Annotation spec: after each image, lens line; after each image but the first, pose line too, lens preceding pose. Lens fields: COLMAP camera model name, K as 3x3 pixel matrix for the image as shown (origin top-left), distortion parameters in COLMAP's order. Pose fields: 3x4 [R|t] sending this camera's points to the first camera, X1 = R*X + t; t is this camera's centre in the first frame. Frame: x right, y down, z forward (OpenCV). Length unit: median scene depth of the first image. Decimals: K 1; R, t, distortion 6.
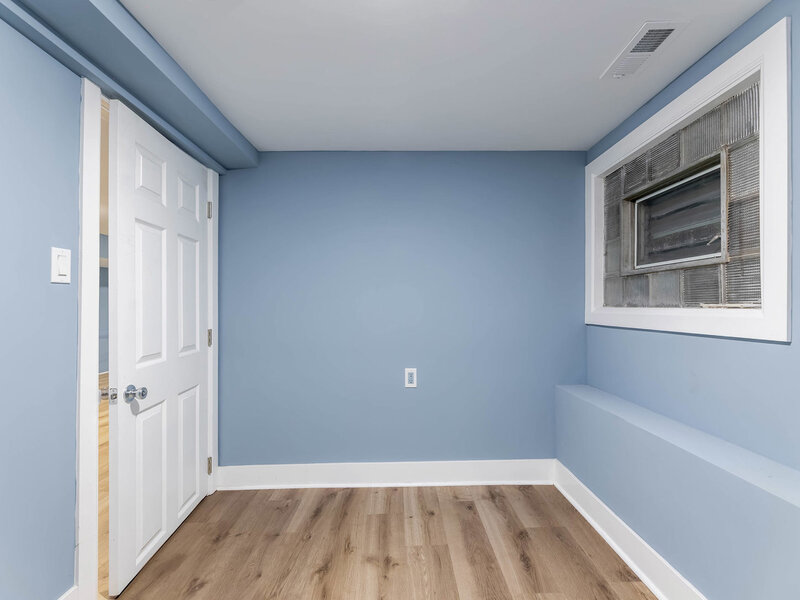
lens RADIAL K [[365.1, 0, 395.7], [0, 365.1, 304.6], [0, 0, 1]] dist [-0.005981, 0.001878]
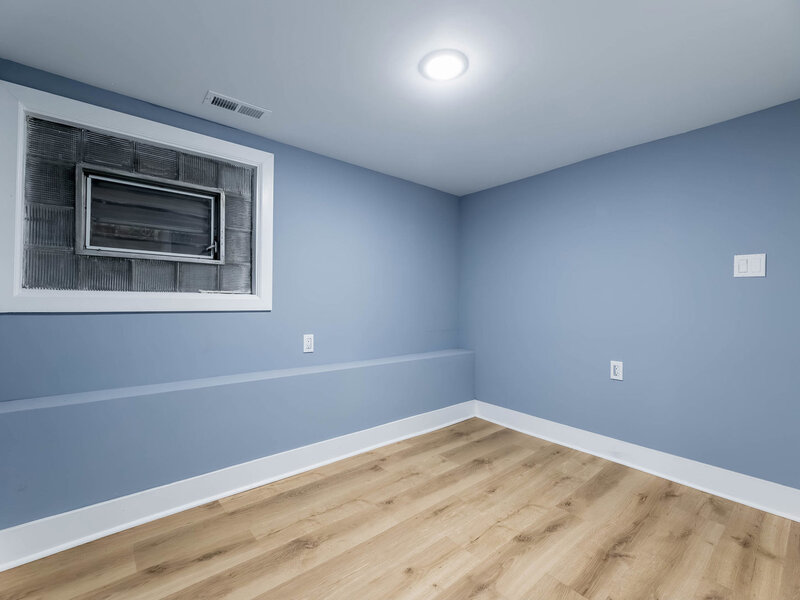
lens RADIAL K [[365.1, 0, 396.8], [0, 365.1, 298.5], [0, 0, 1]] dist [-0.005981, 0.001878]
pose [[-0.636527, -0.004615, 0.771240, -0.660683], [-0.016027, 0.999845, -0.007244, 0.025993], [-0.771088, -0.016972, -0.636503, 1.188744]]
